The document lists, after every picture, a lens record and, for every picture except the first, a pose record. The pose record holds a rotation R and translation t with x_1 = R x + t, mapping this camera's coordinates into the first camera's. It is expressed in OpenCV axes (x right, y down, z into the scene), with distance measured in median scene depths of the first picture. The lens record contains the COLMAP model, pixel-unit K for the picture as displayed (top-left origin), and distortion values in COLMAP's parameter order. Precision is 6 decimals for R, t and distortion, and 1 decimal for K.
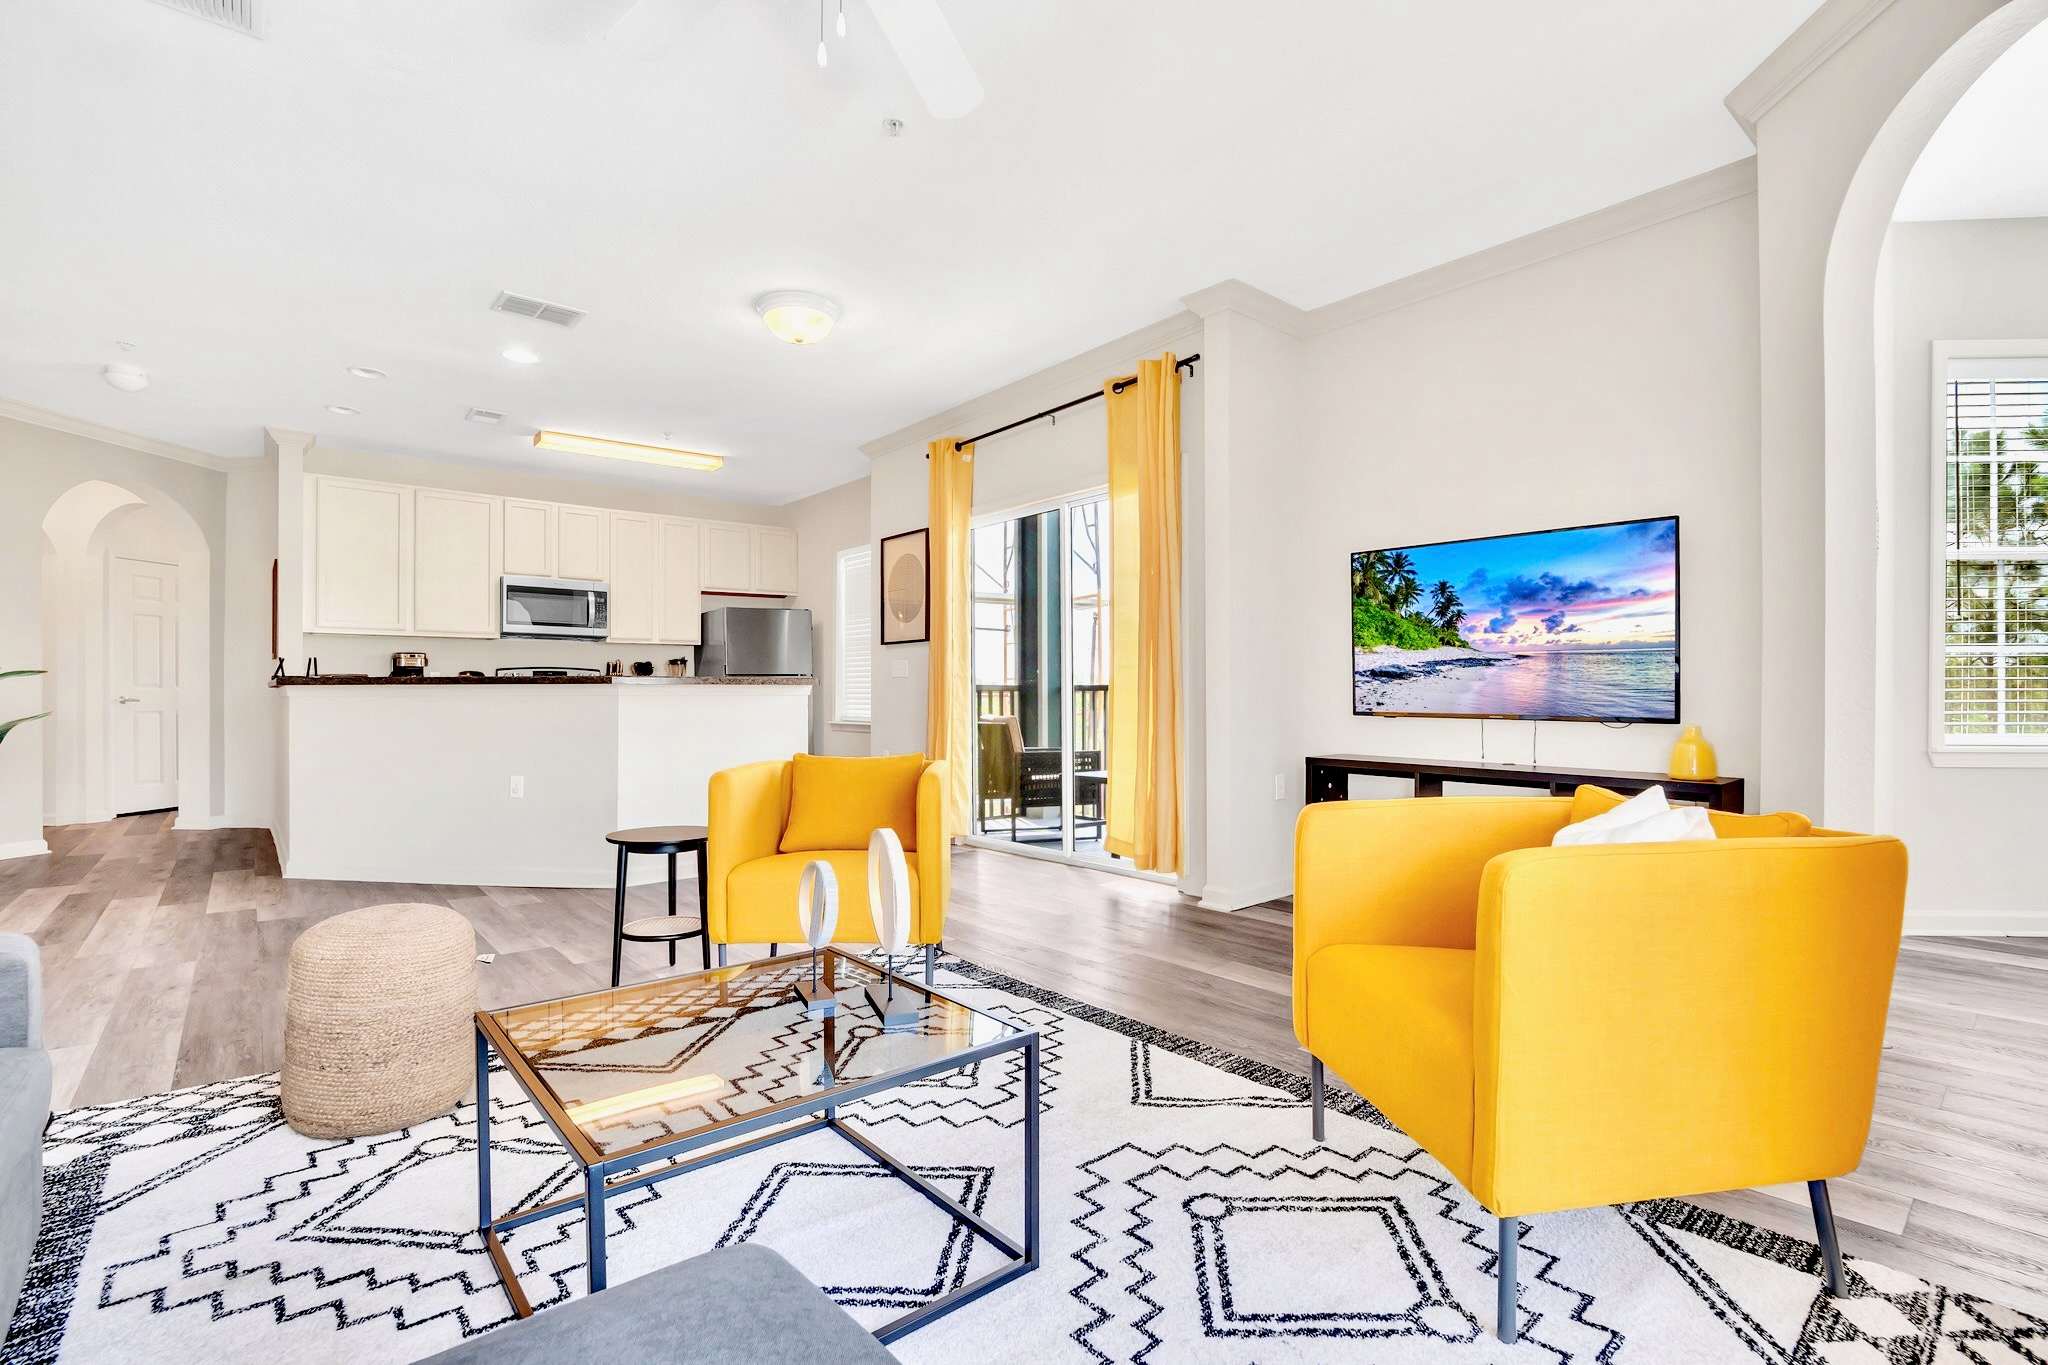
lens RADIAL K [[900.5, 0, 1024.0], [0, 900.5, 682.5], [0, 0, 1]] dist [-0.032752, 0.000247]
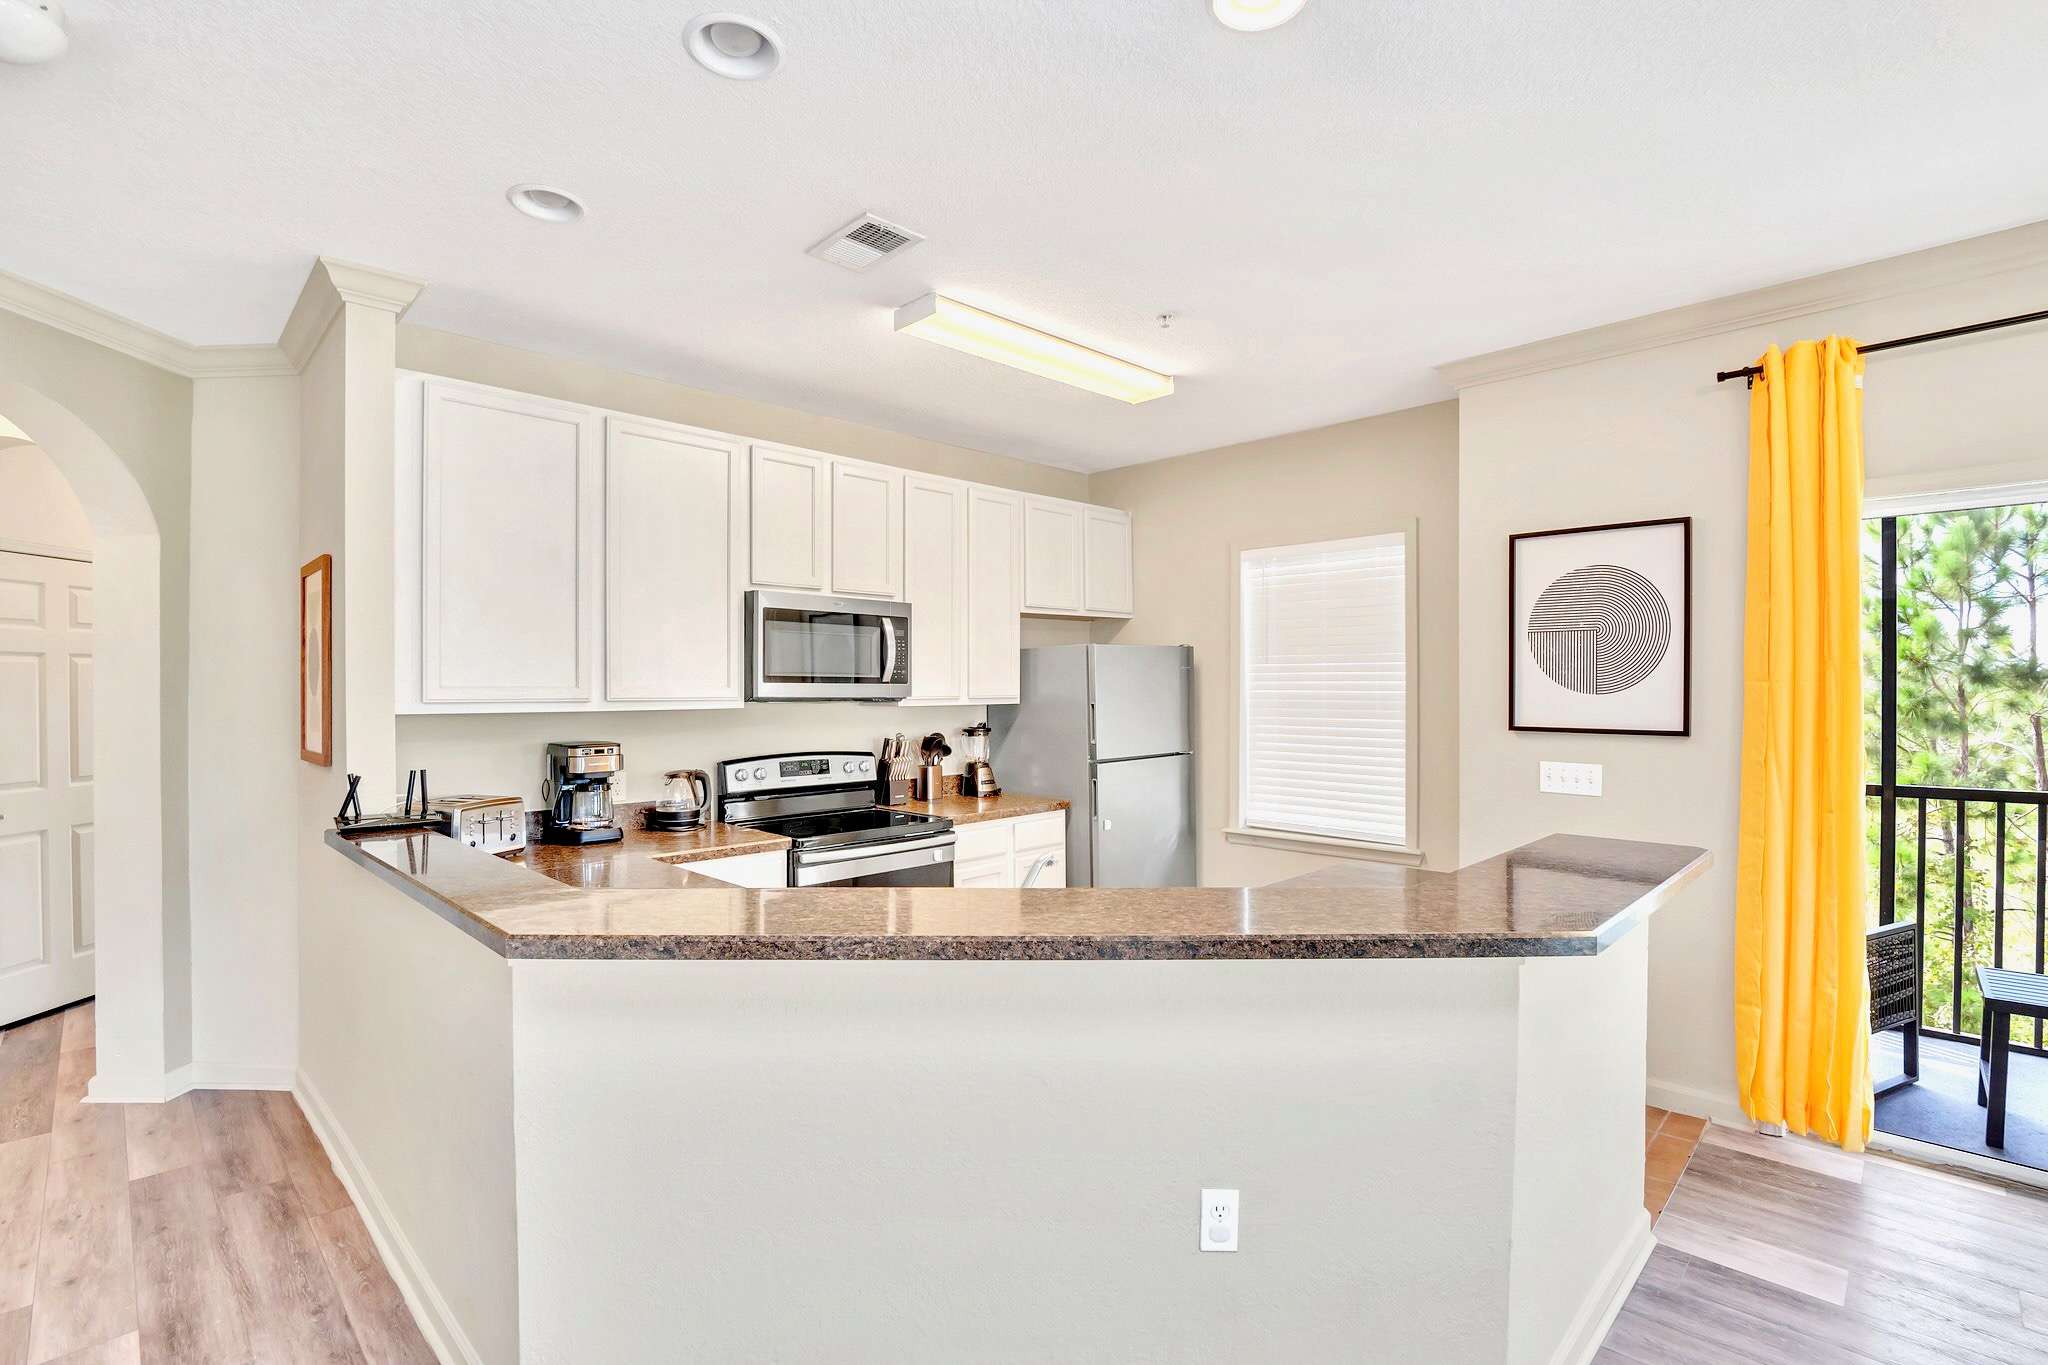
lens RADIAL K [[930.0, 0, 1045.7], [0, 930.0, 692.5], [0, 0, 1]] dist [-0.037334, 0.000216]
pose [[0.997279, 0.004130, 0.073606, -0.085726], [-0.004889, 0.999937, 0.010140, -0.012388], [-0.073559, -0.010472, 0.997236, 0.083612]]
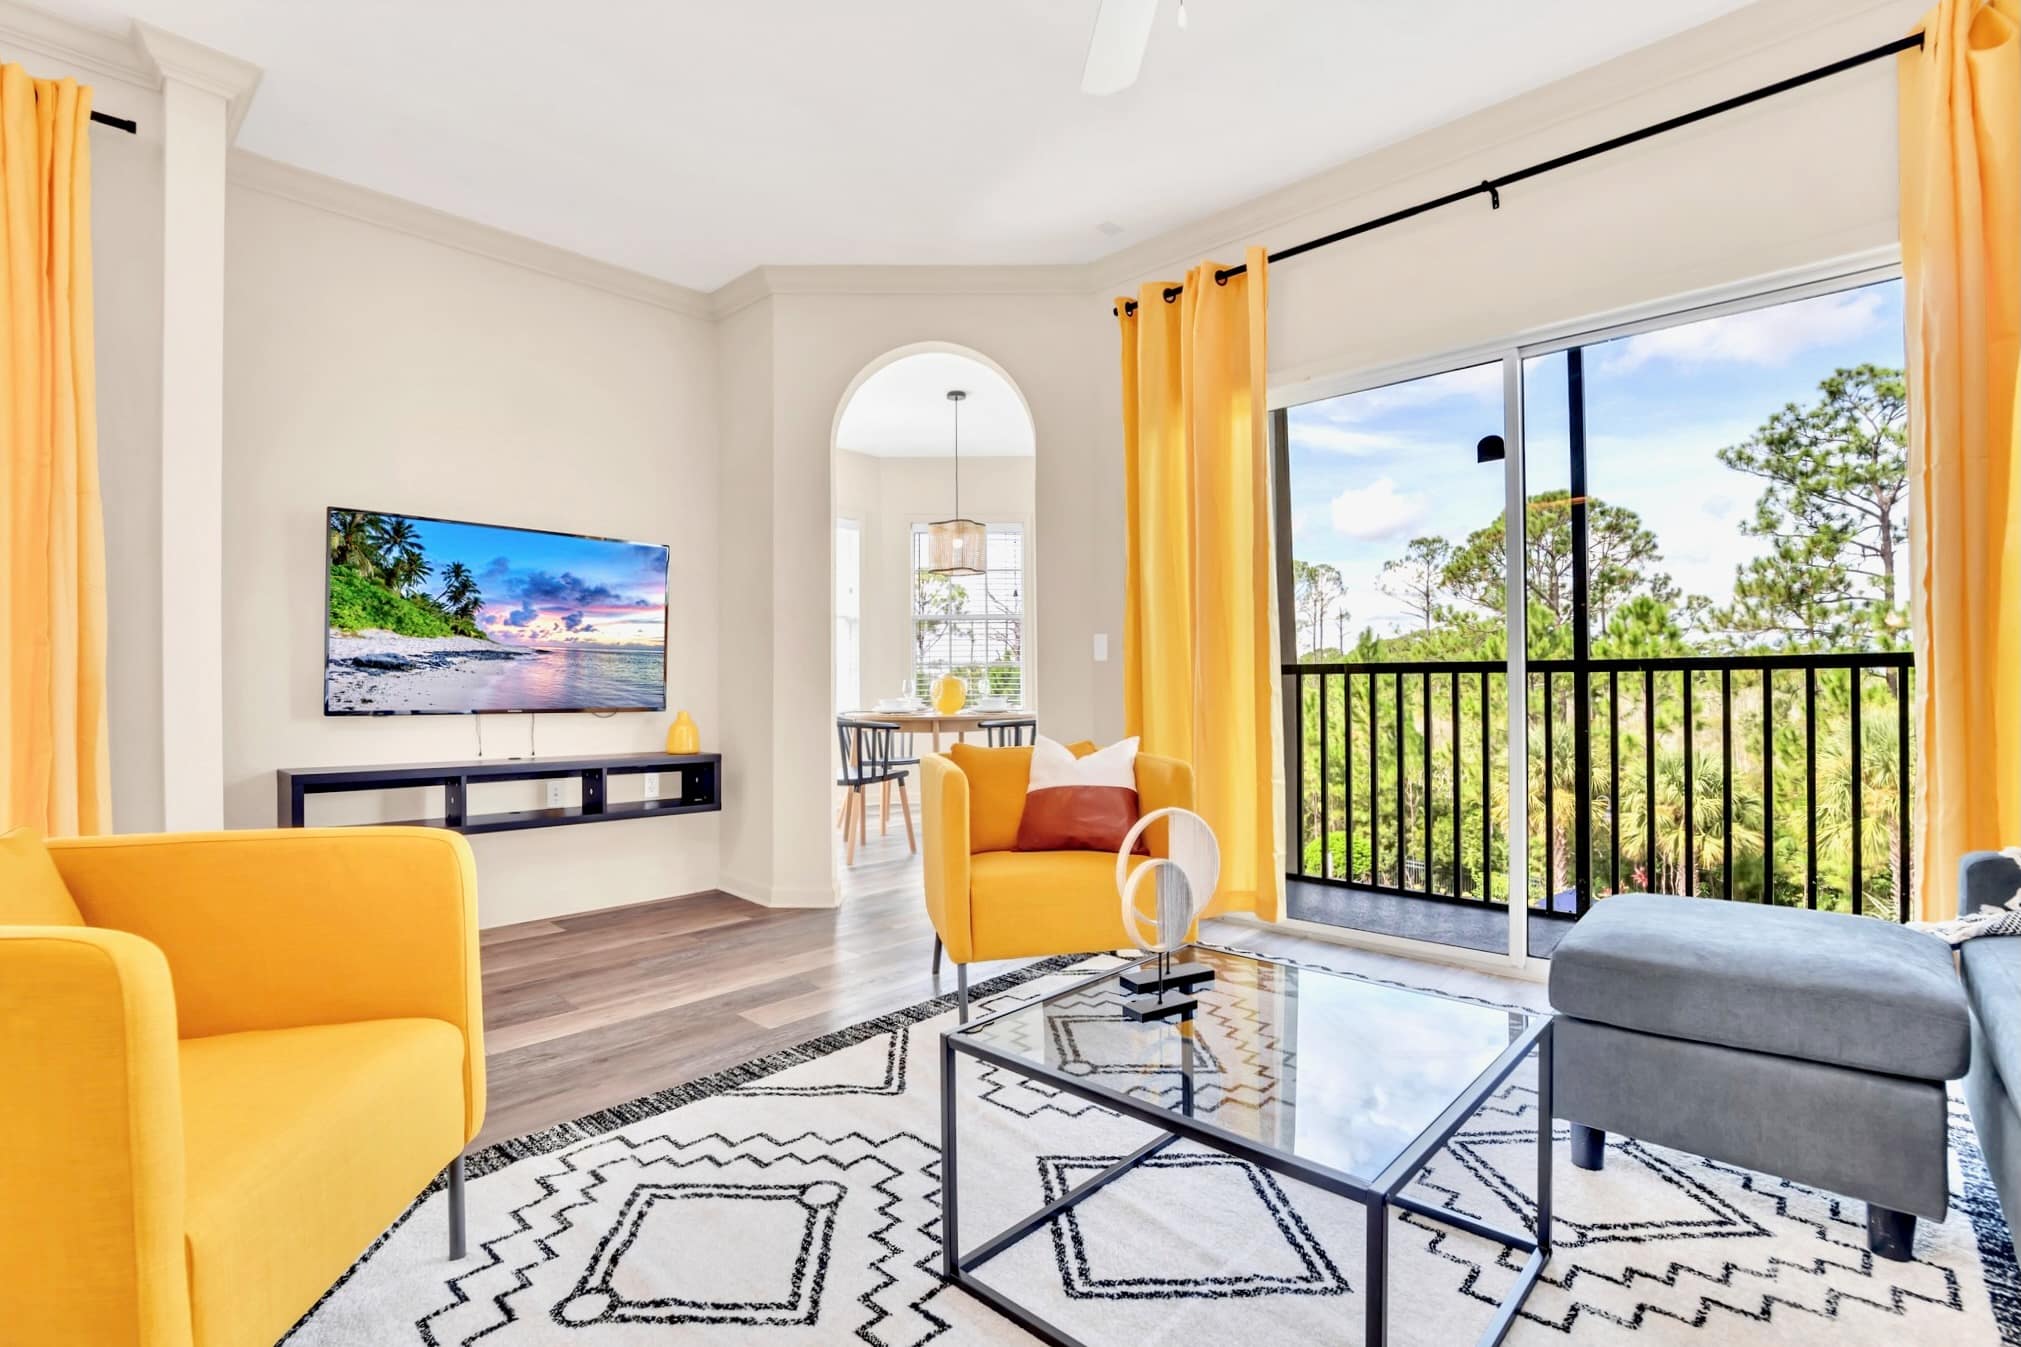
lens RADIAL K [[944.2, 0, 976.0], [0, 944.2, 689.1], [0, 0, 1]] dist [-0.022852, 0.000545]
pose [[-0.073702, 0.006881, 0.997257, -1.068118], [-0.002624, 0.999971, -0.007094, 0.039047], [-0.997277, -0.003140, -0.073682, 1.154054]]
